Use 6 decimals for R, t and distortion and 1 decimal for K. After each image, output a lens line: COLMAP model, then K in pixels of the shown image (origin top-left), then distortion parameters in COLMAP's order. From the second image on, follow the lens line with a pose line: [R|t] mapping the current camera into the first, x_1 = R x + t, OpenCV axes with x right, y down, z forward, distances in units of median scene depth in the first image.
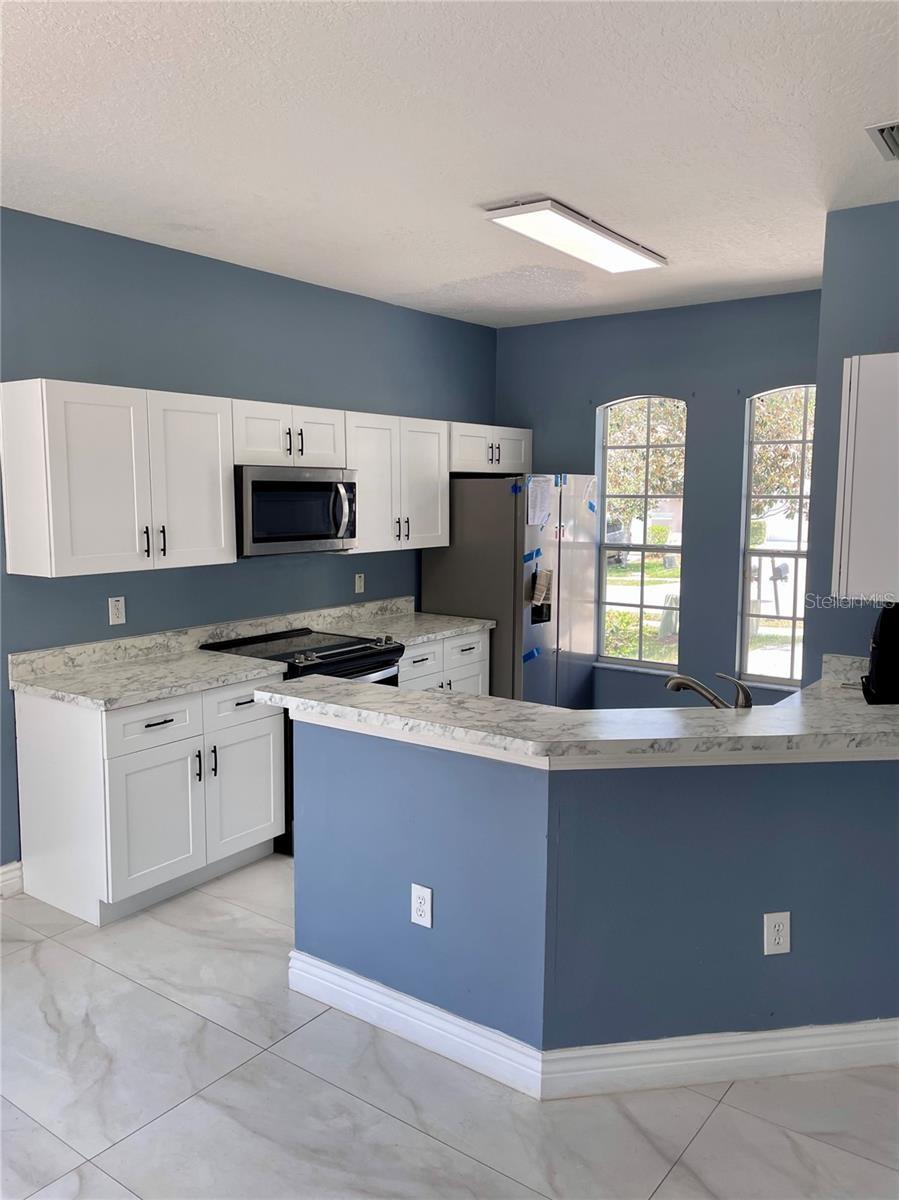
lens RADIAL K [[914.3, 0, 449.4], [0, 914.3, 605.1], [0, 0, 1]] dist [0.066753, -0.060812]
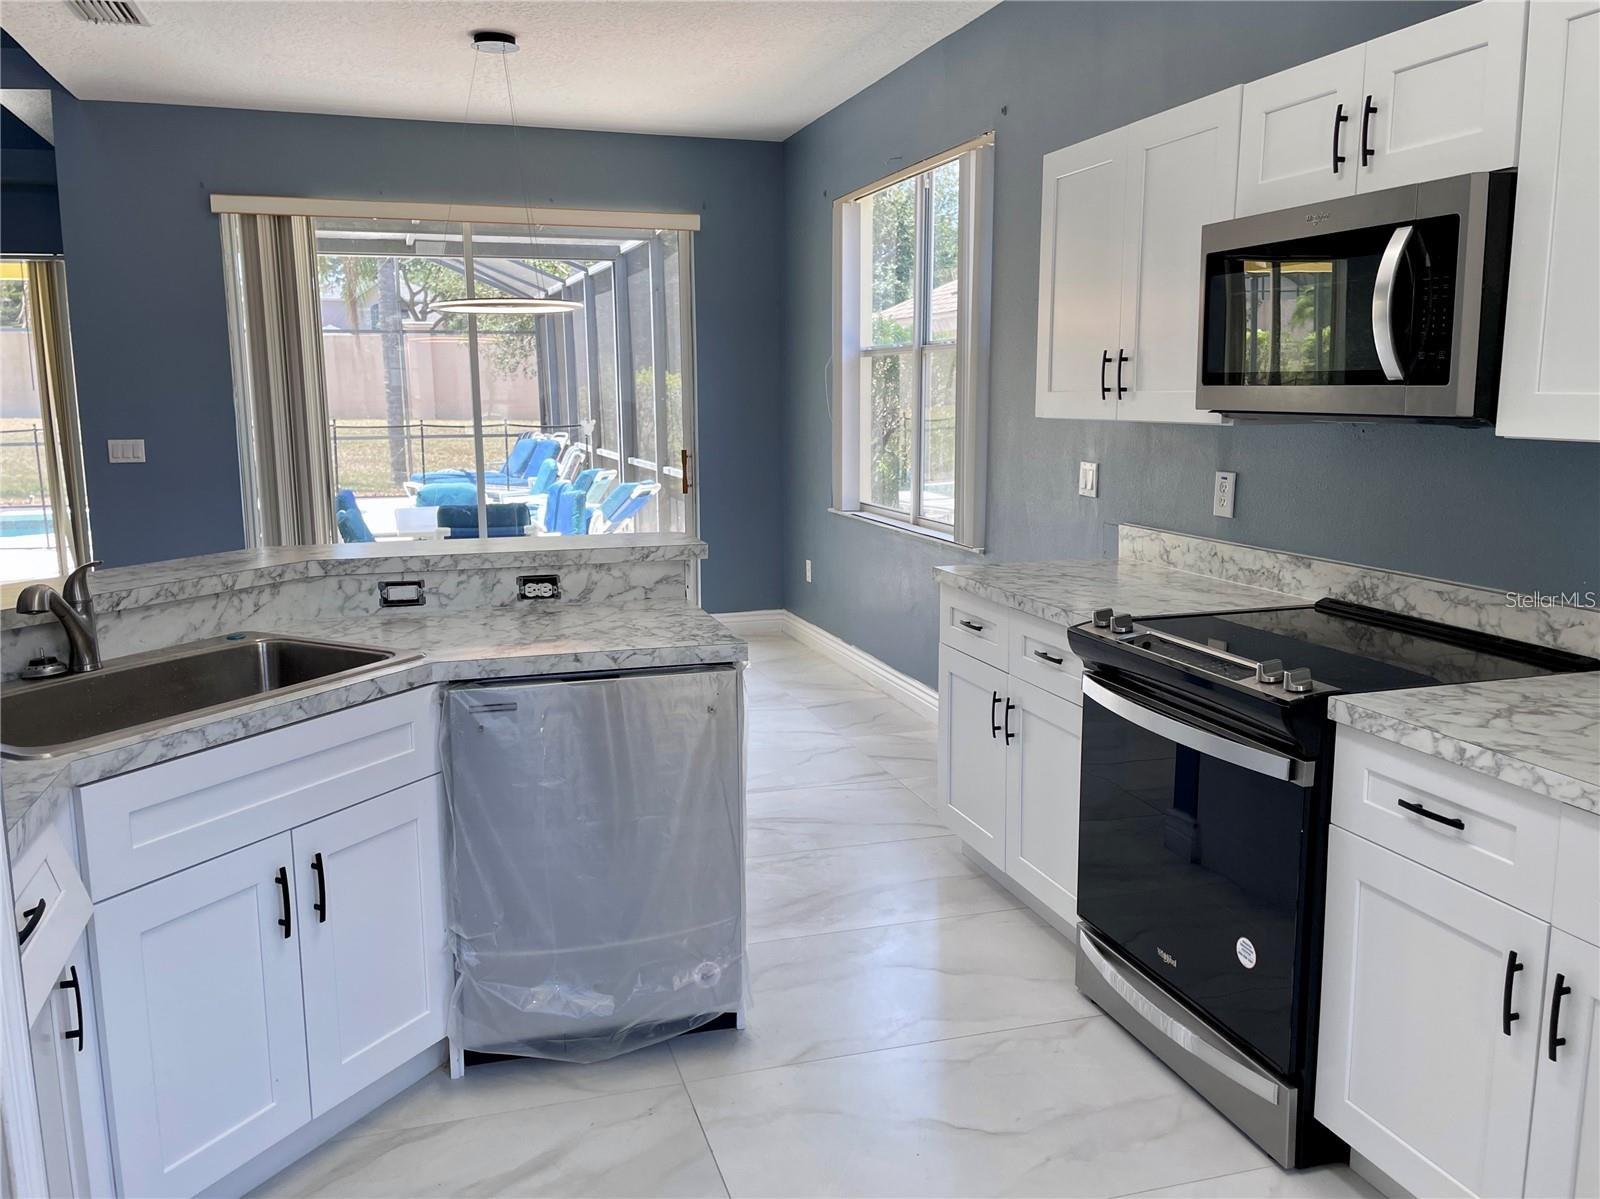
lens RADIAL K [[1219.0, 0, 794.1], [0, 1219.0, 586.5], [0, 0, 1]] dist [0.066753, -0.060812]
pose [[-0.579734, 0.138228, -0.802995, 0.440466], [-0.092341, 0.968010, 0.233301, -0.093405], [0.809556, 0.209402, -0.548425, 1.167699]]
